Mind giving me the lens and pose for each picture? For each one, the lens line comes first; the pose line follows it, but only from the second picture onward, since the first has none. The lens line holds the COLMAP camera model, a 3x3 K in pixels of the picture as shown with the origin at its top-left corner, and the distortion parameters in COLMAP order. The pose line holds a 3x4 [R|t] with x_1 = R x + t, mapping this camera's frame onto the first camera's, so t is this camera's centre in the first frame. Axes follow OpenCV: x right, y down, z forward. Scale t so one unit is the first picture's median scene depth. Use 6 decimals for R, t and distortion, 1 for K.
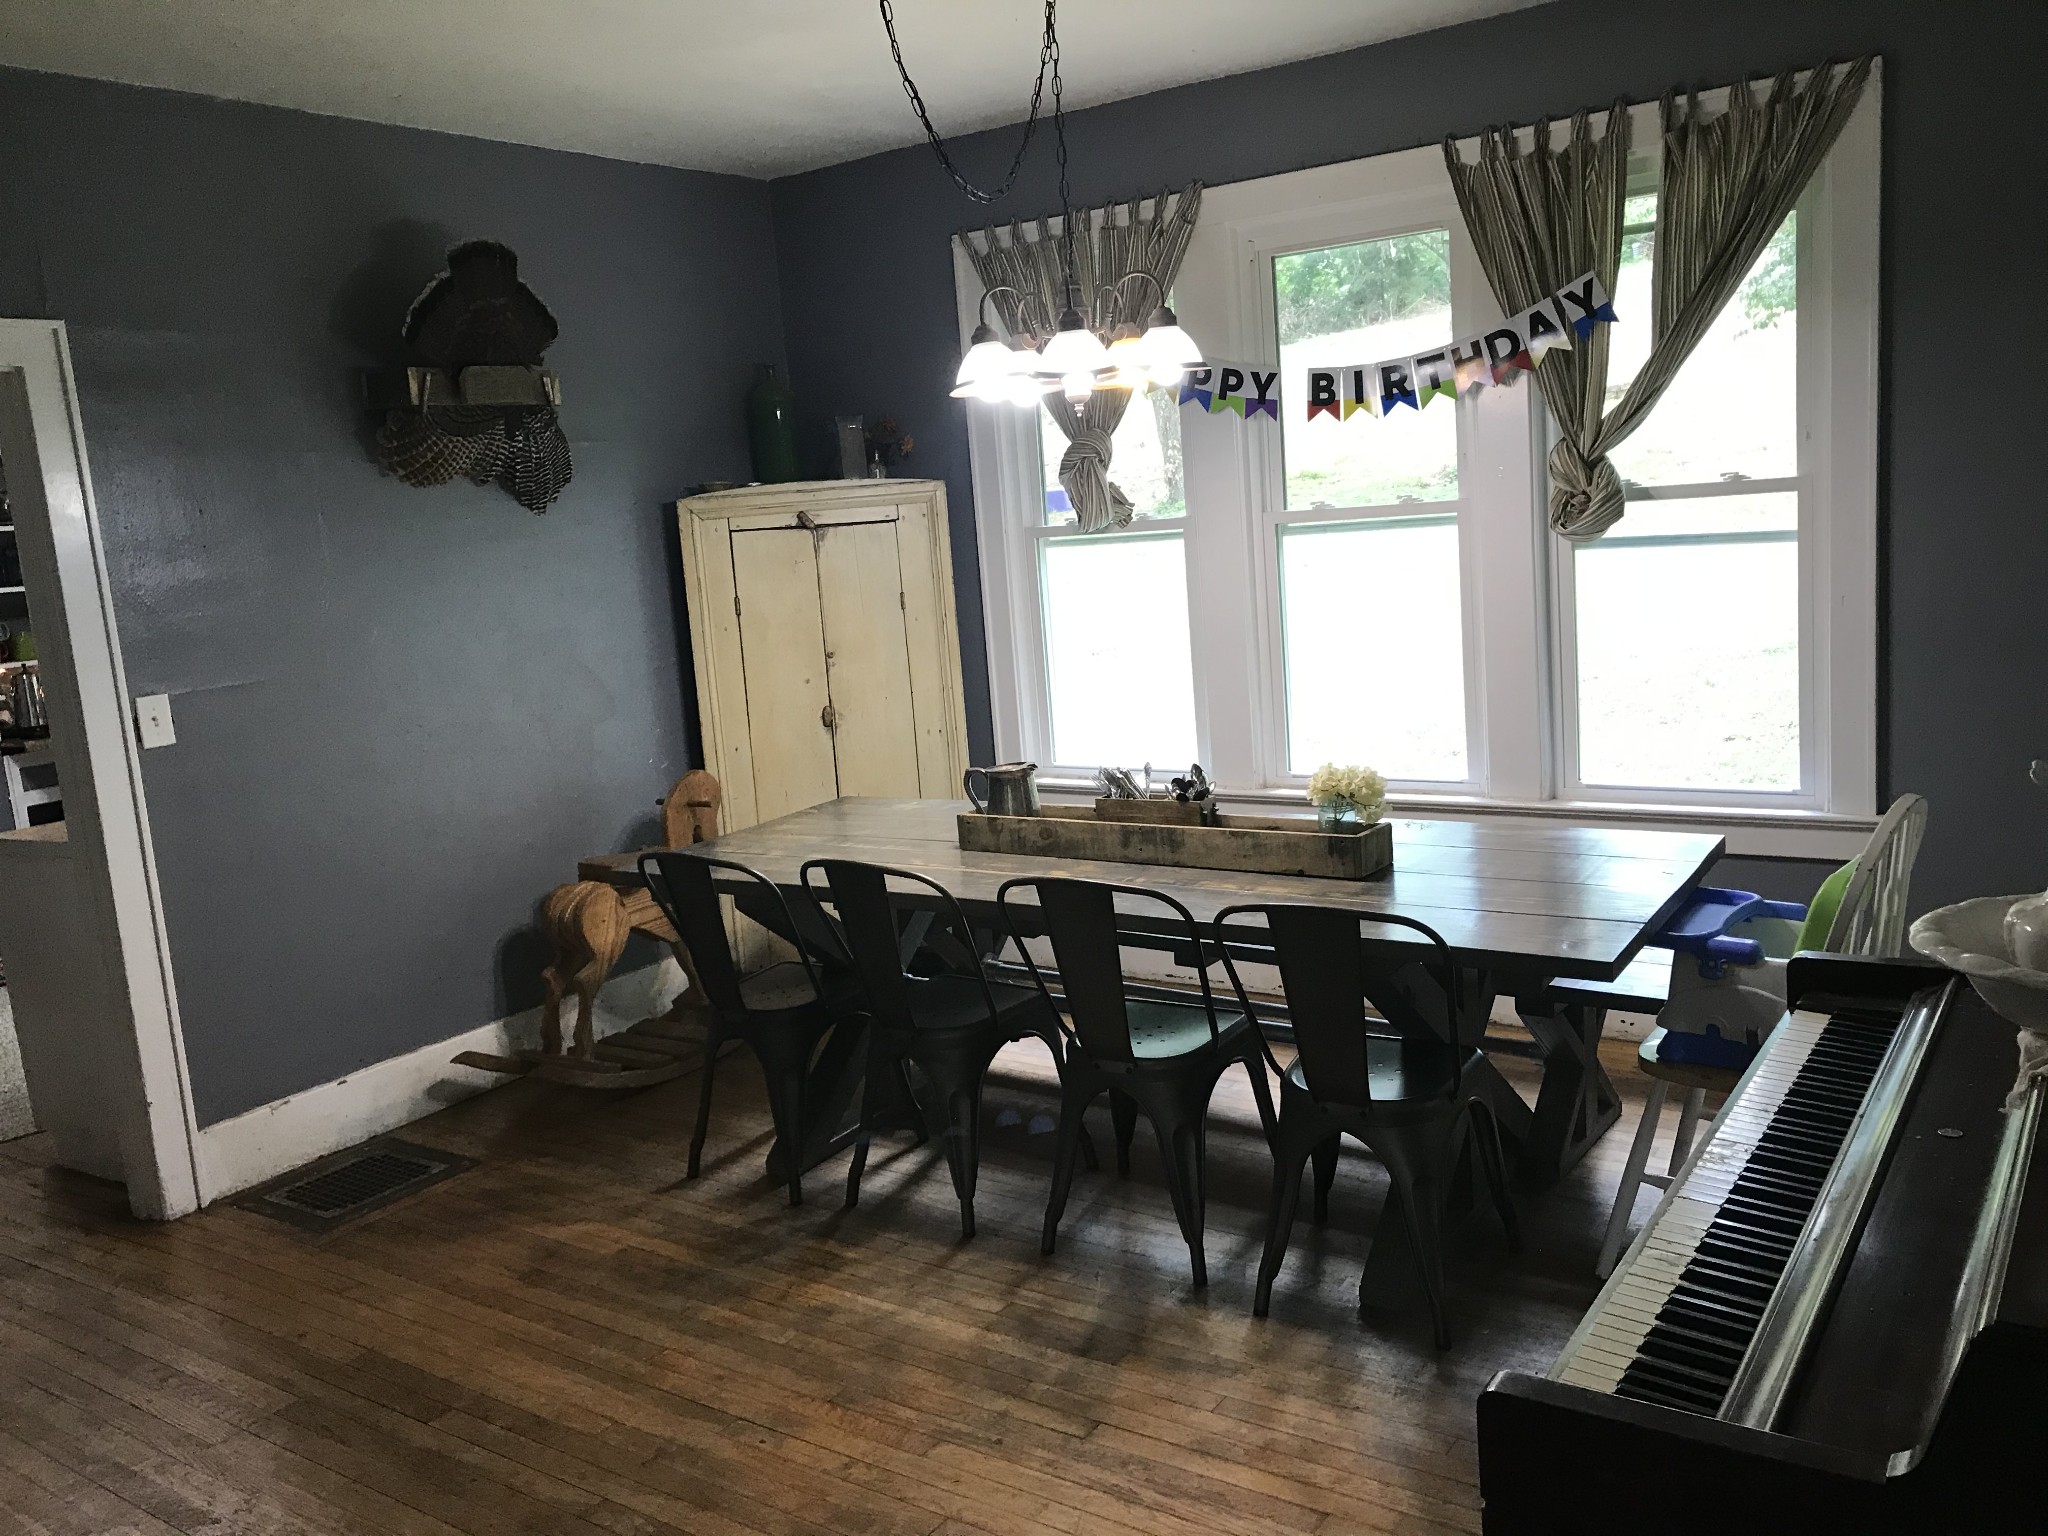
lens RADIAL K [[1660.9, 0, 1020.5], [0, 1660.9, 766.4], [0, 0, 1]] dist [0.009824, 0.002820]
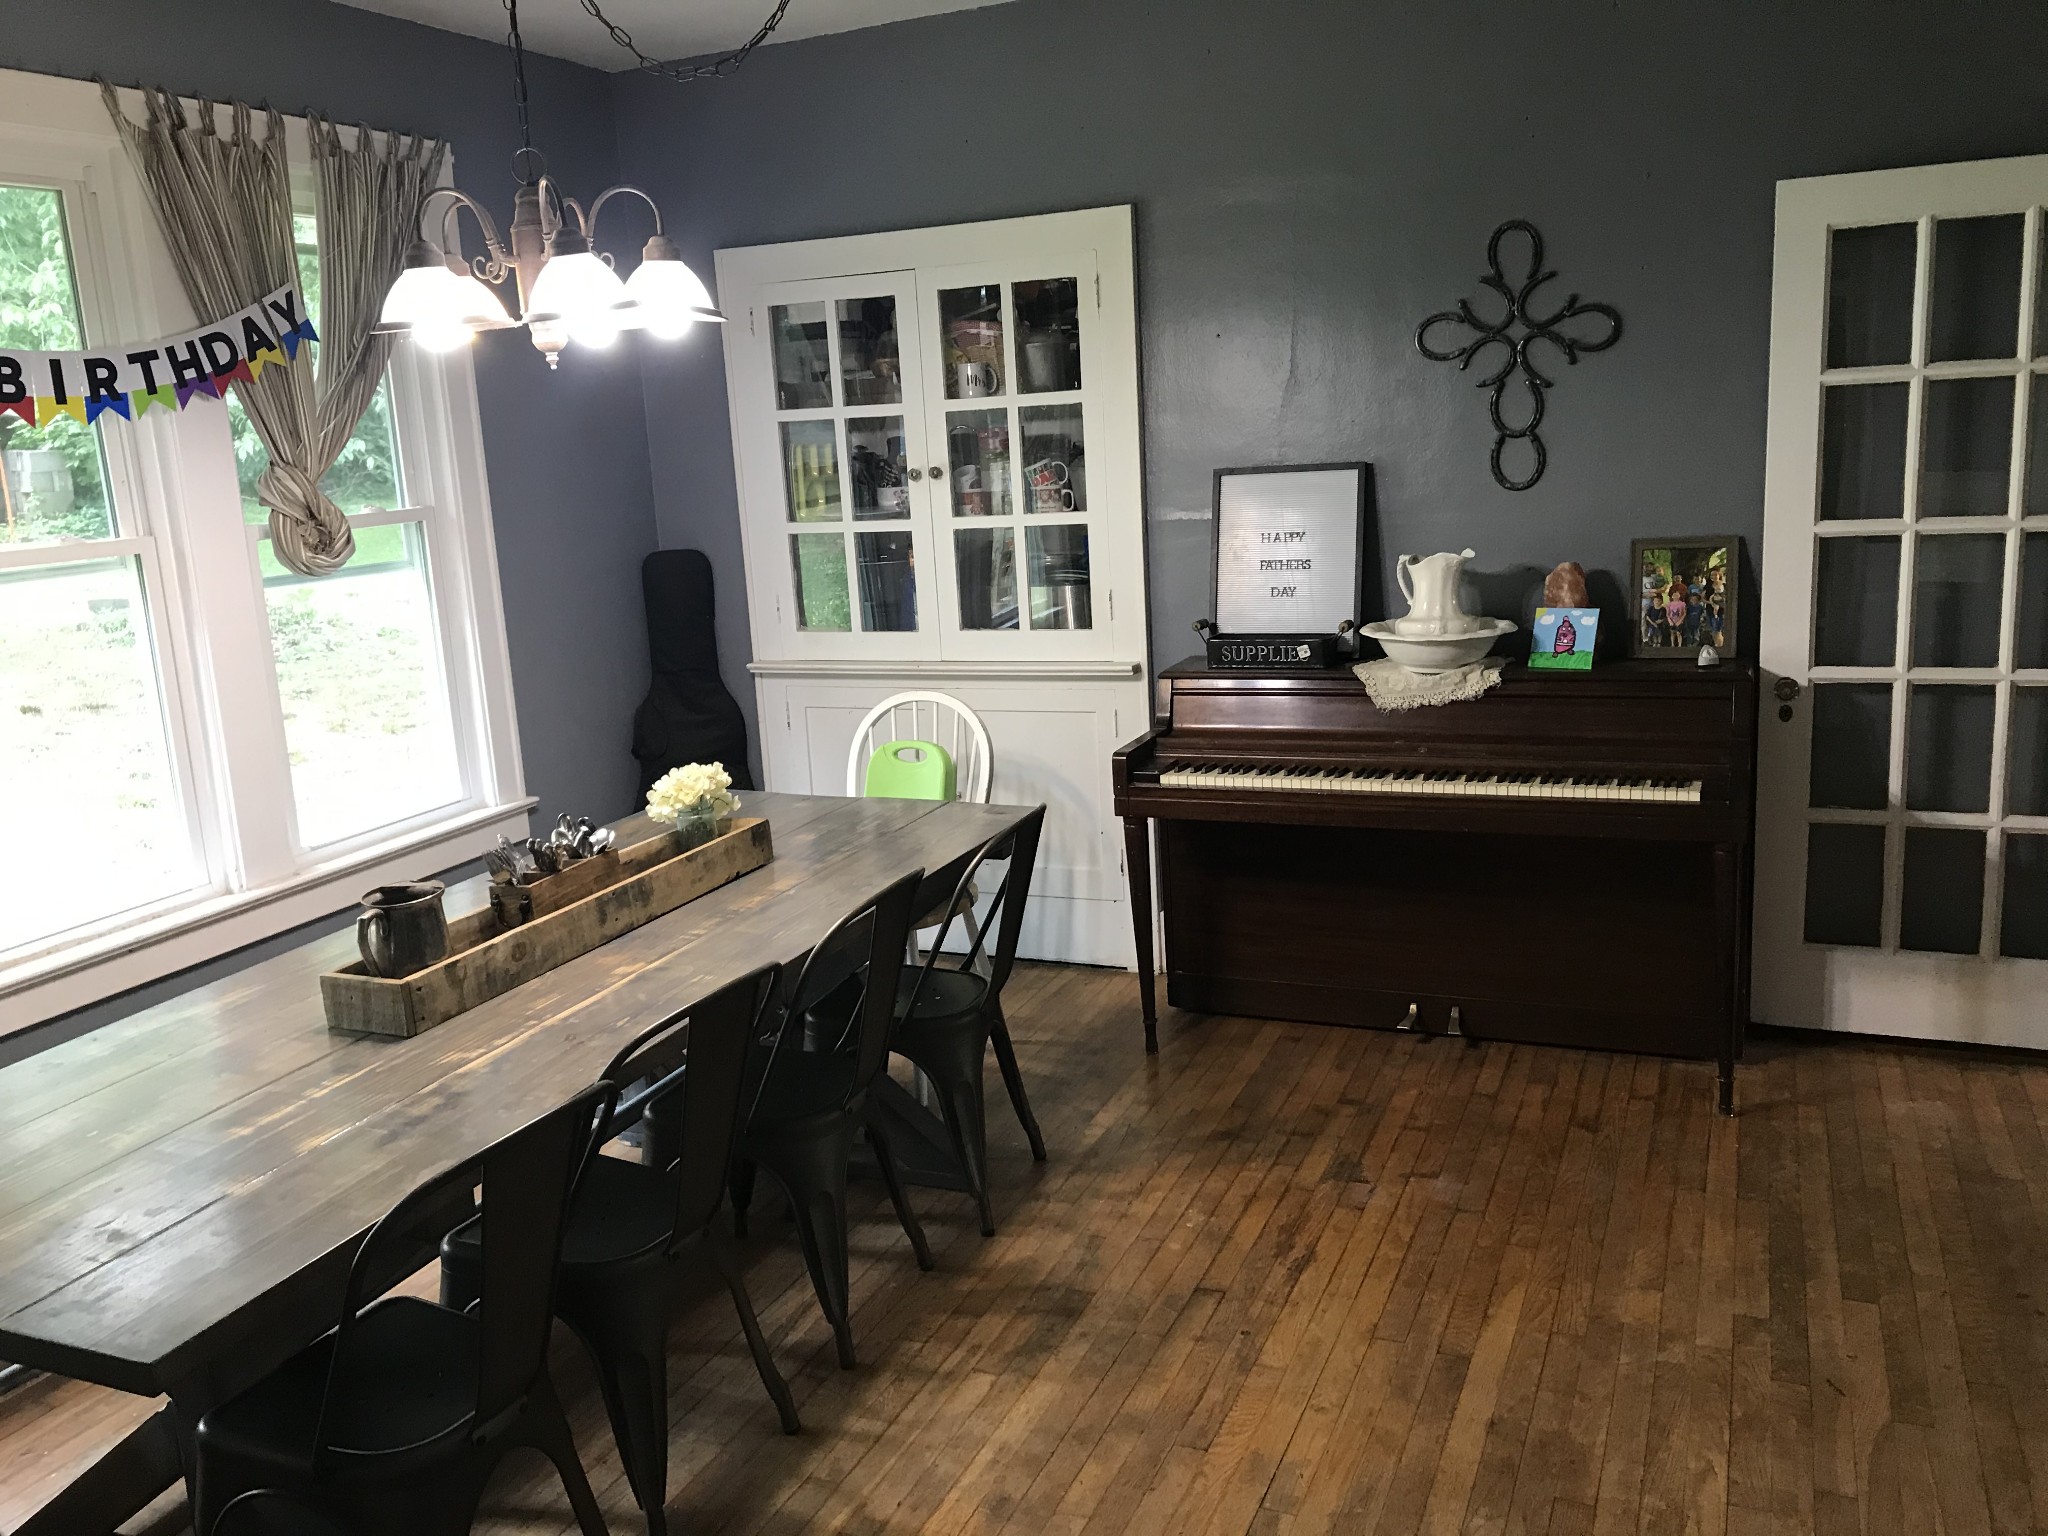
lens RADIAL K [[1660.9, 0, 1021.0], [0, 1660.9, 767.6], [0, 0, 1]] dist [0.009824, 0.002820]
pose [[-0.185564, -0.113178, 0.976093, -0.658252], [0.234611, 0.959513, 0.155857, -0.088522], [-0.954214, 0.257924, -0.151499, 0.818666]]
